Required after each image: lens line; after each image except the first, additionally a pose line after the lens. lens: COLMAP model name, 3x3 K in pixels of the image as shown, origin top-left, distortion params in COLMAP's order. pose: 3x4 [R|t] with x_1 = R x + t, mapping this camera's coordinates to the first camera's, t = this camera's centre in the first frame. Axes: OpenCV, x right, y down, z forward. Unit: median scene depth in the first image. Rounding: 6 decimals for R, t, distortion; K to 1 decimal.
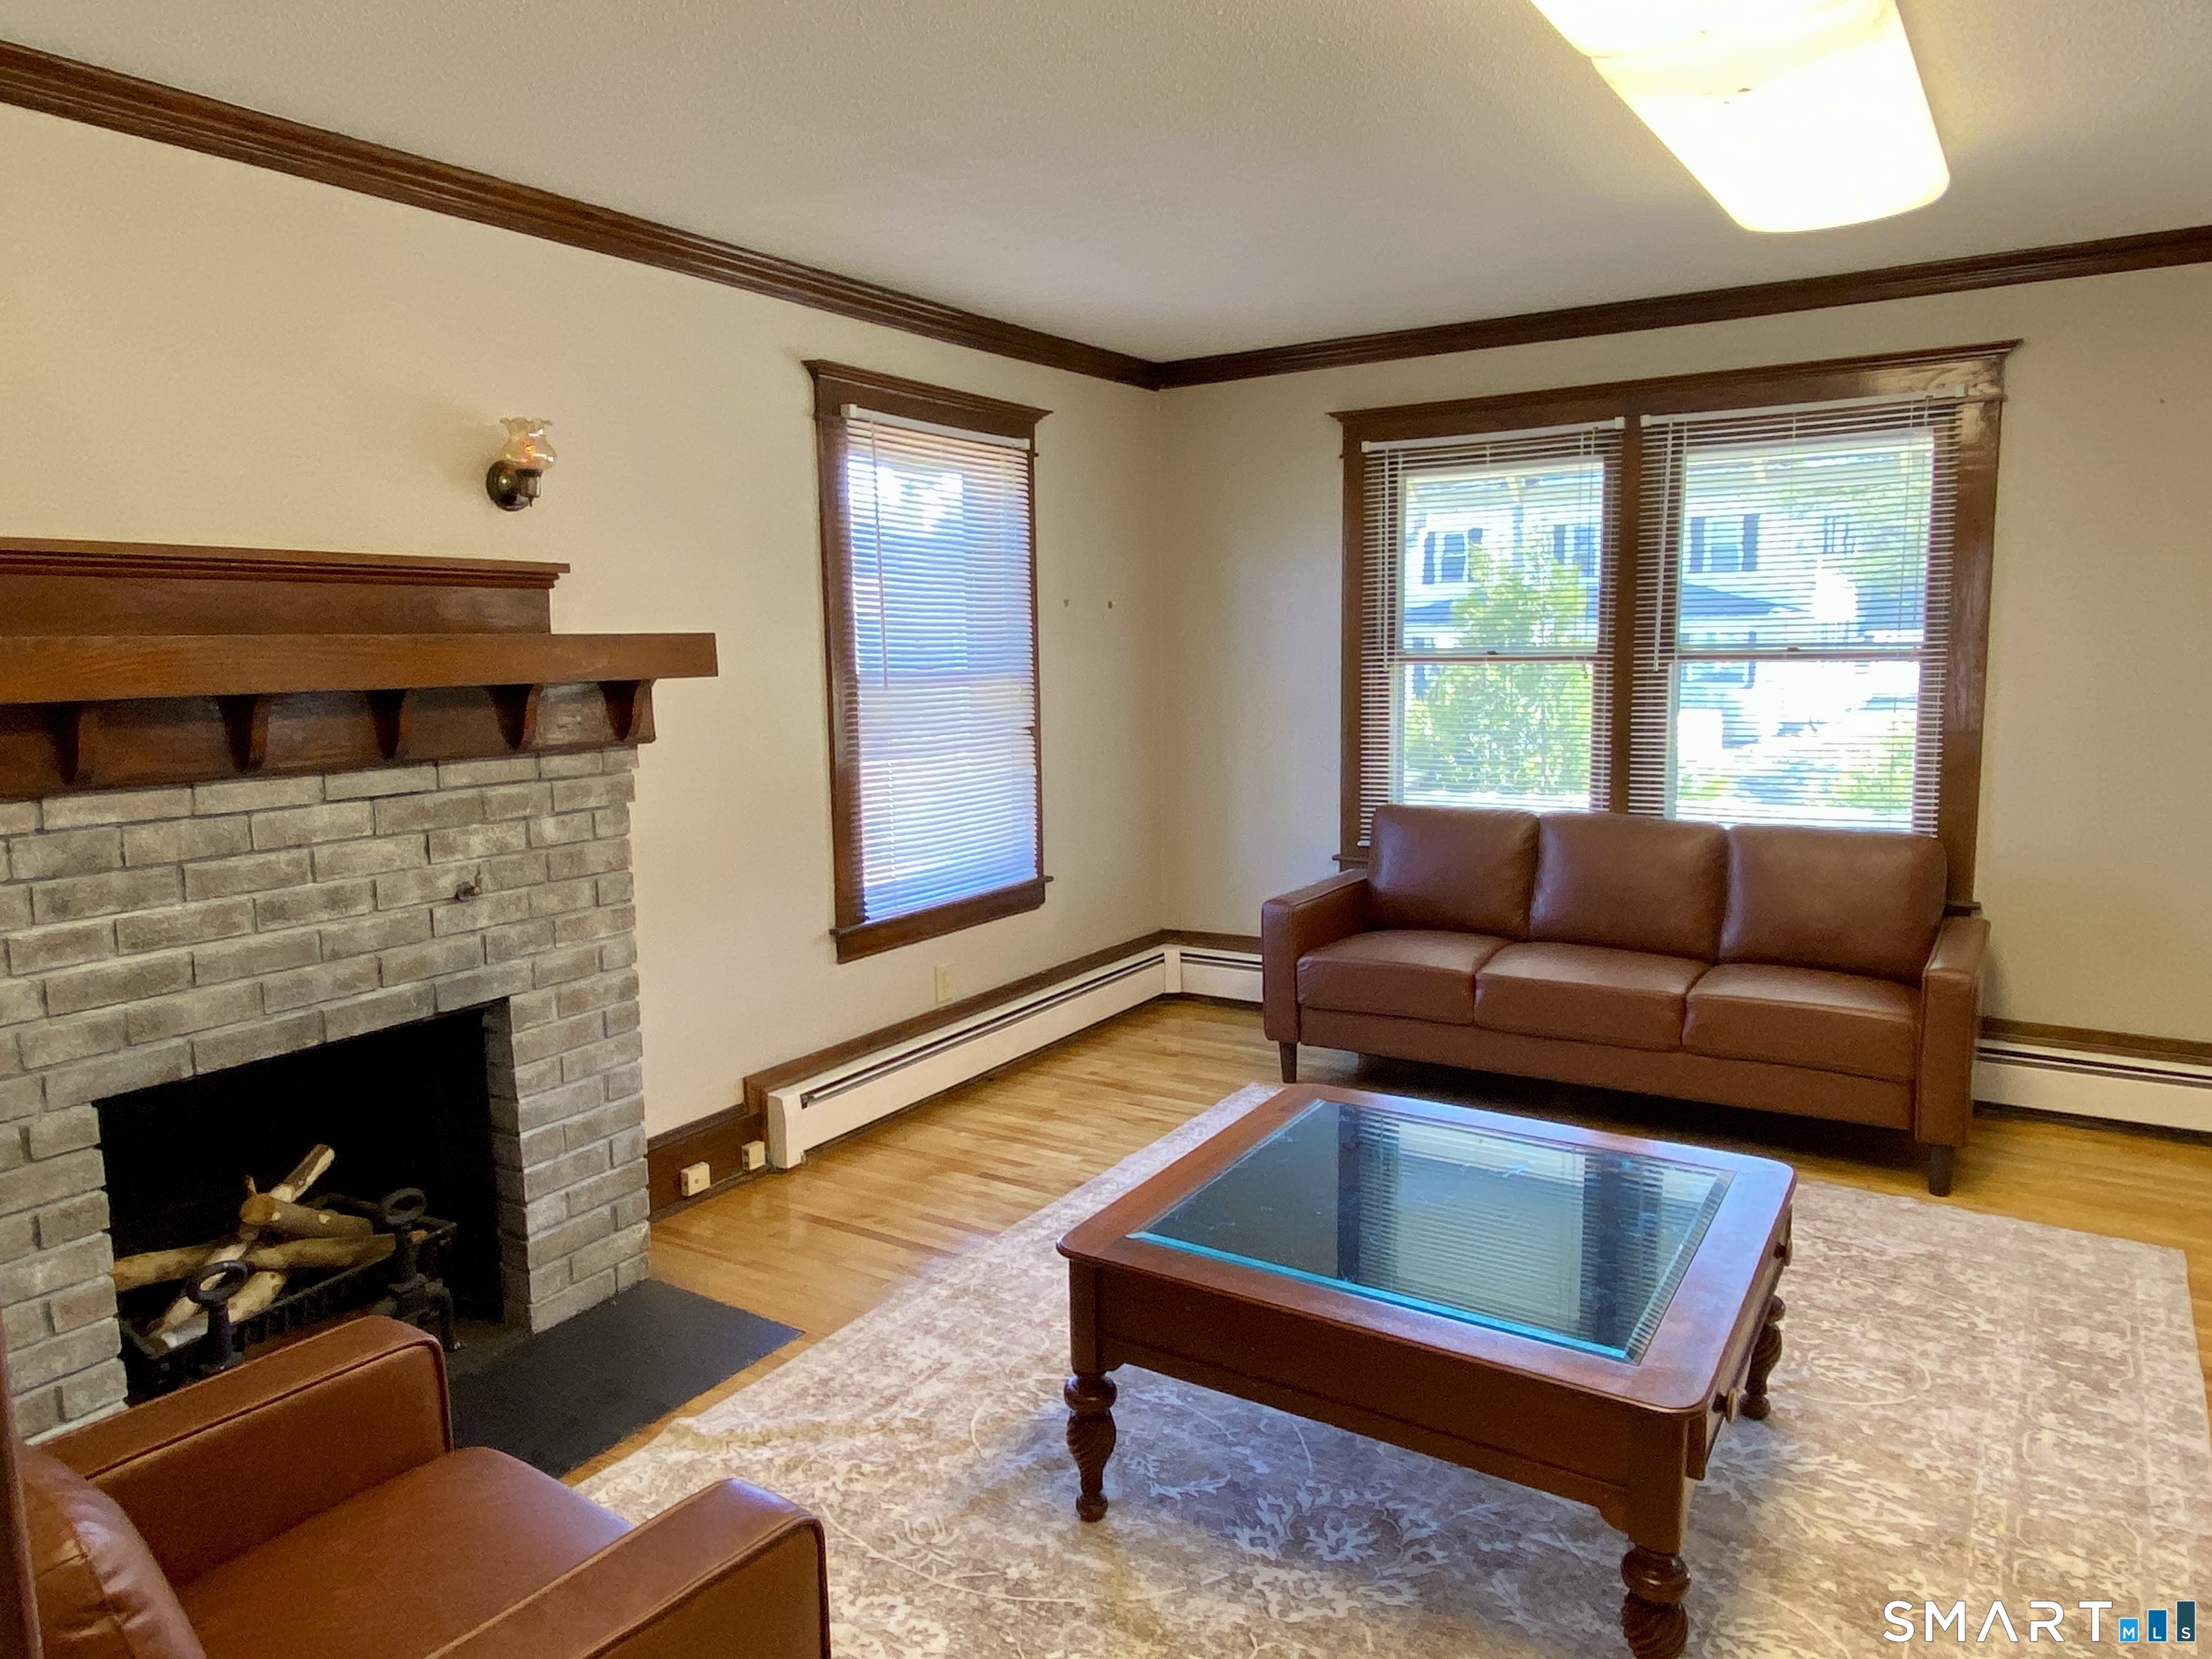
lens RADIAL K [[1432.9, 0, 1112.9], [0, 1432.9, 823.4], [0, 0, 1]] dist [-0.001631, -0.007519]
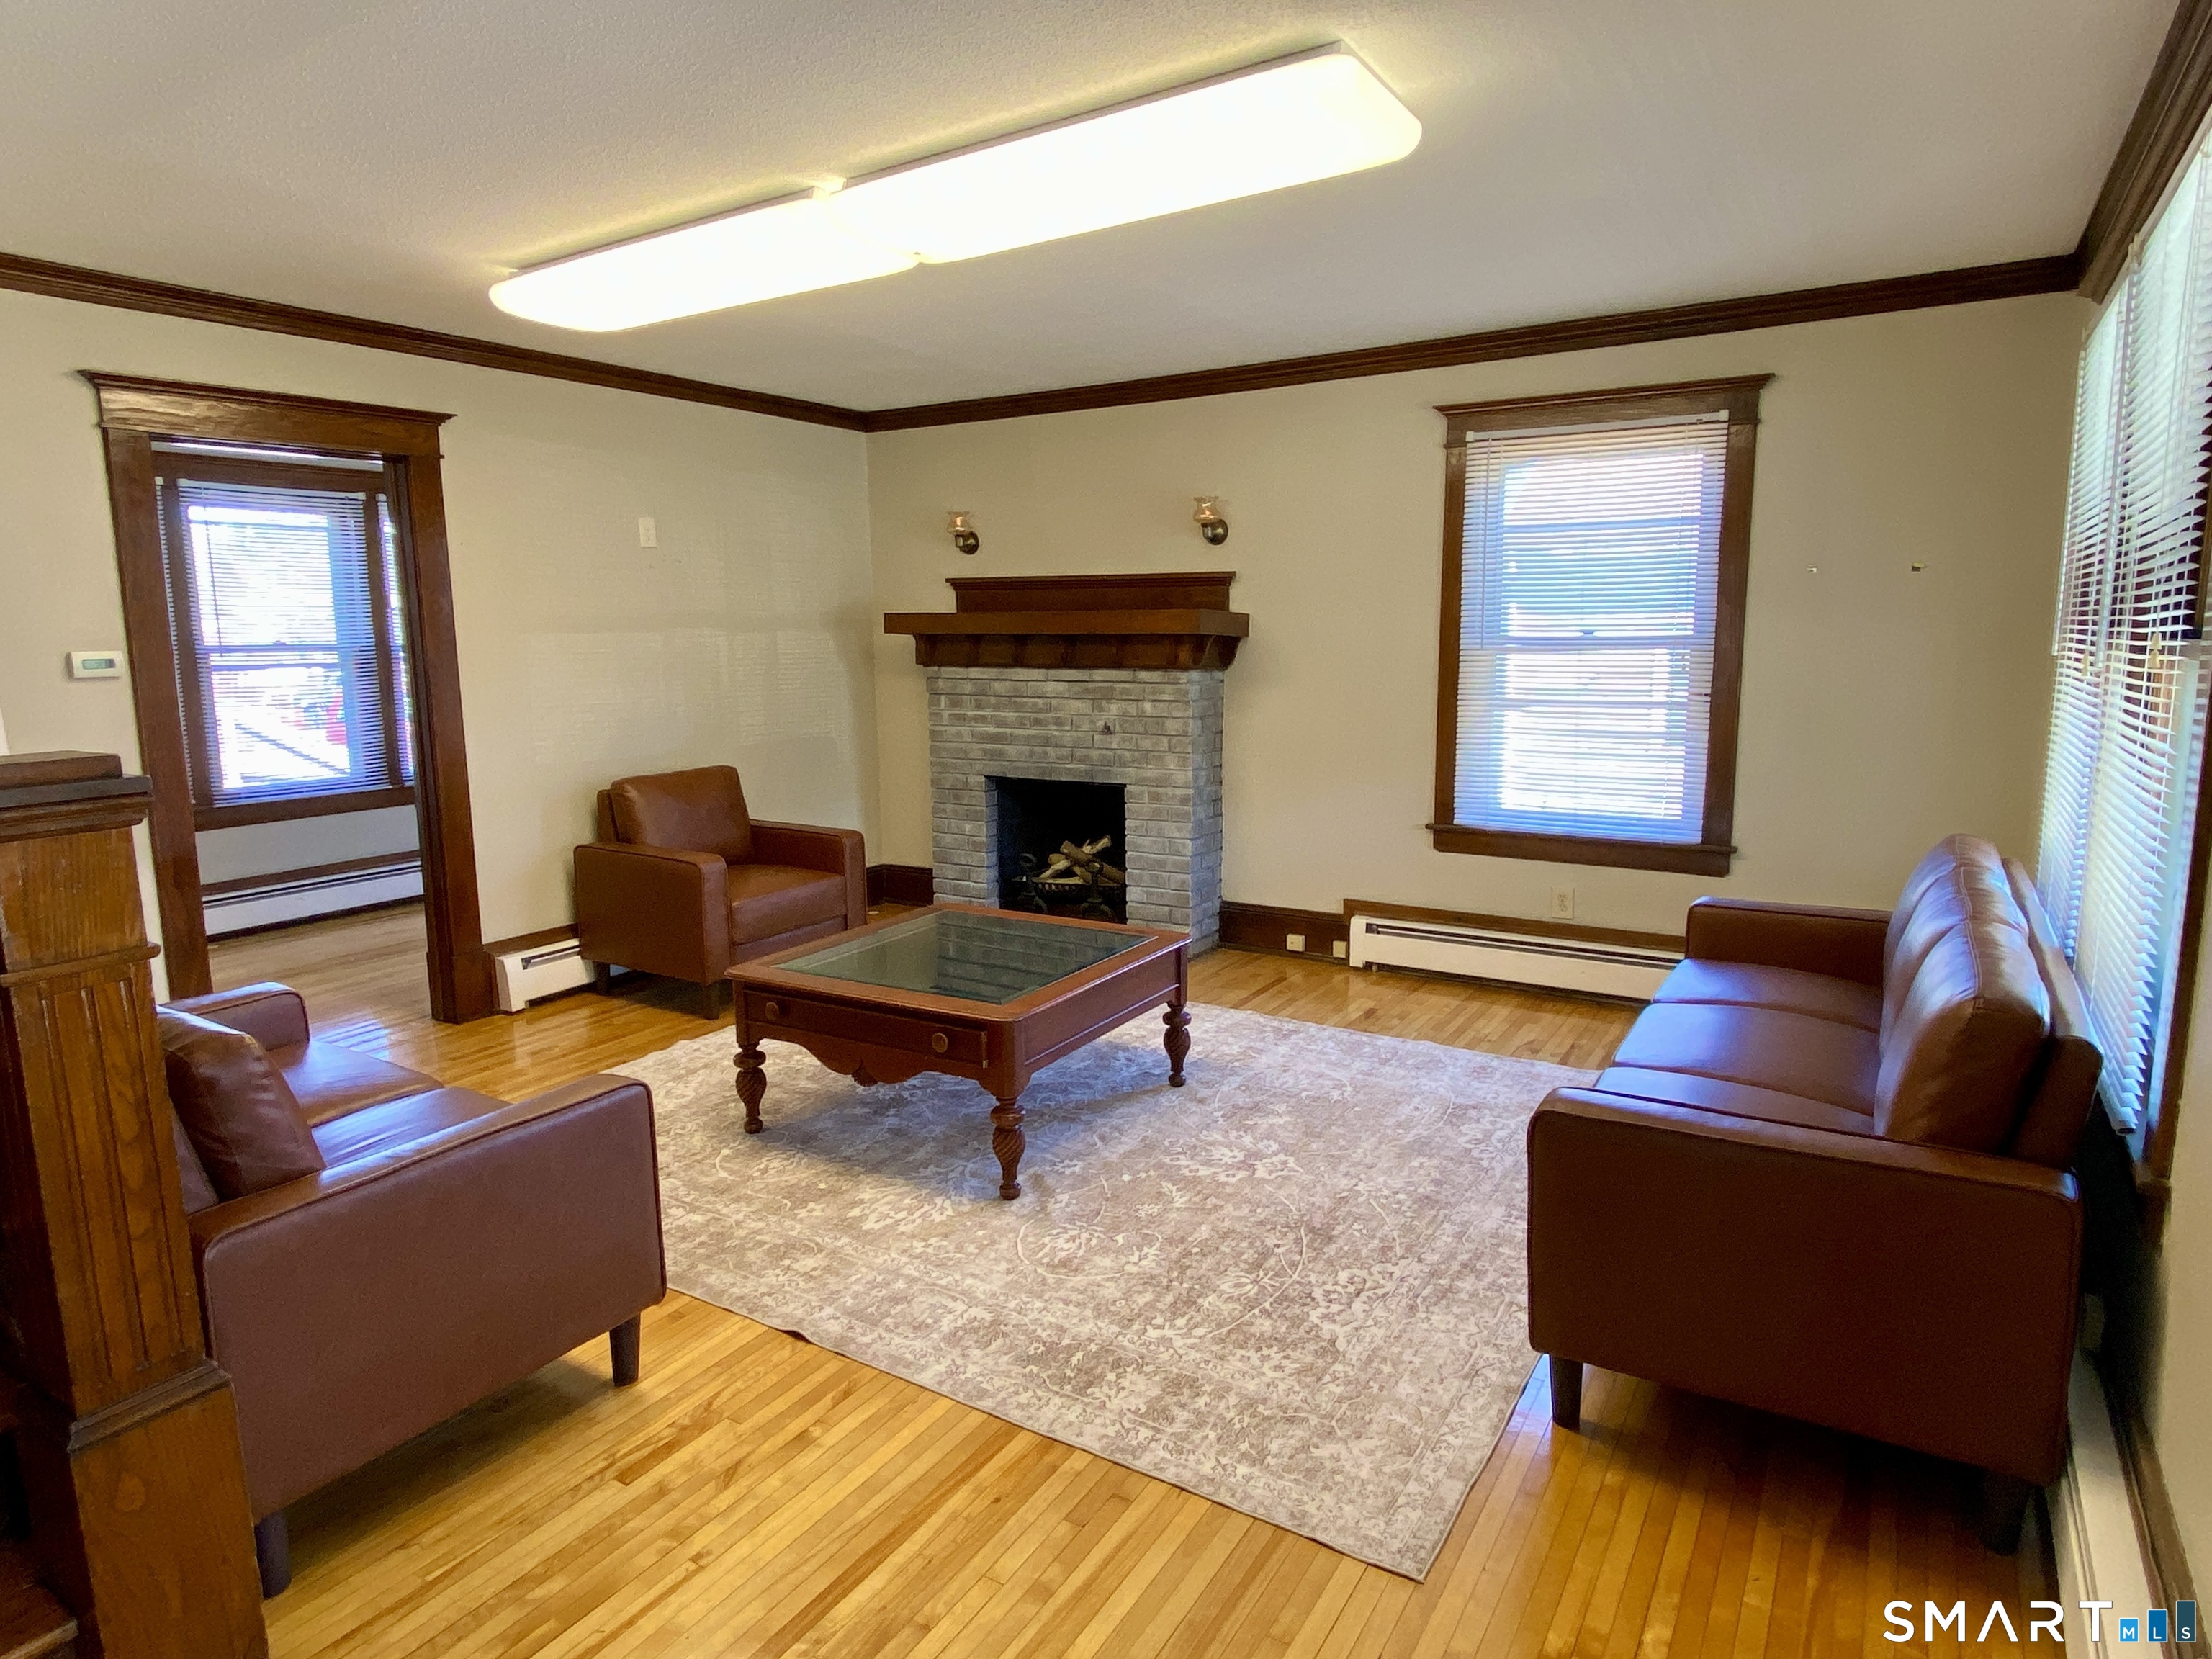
lens RADIAL K [[1259.6, 0, 1115.3], [0, 1259.6, 824.7], [0, 0, 1]] dist [0.006732, 0.000315]
pose [[0.023466, 0.164537, -0.986092, 1.369037], [-0.125645, 0.979028, 0.160368, -0.112679], [0.991798, 0.120134, 0.043647, 0.884253]]
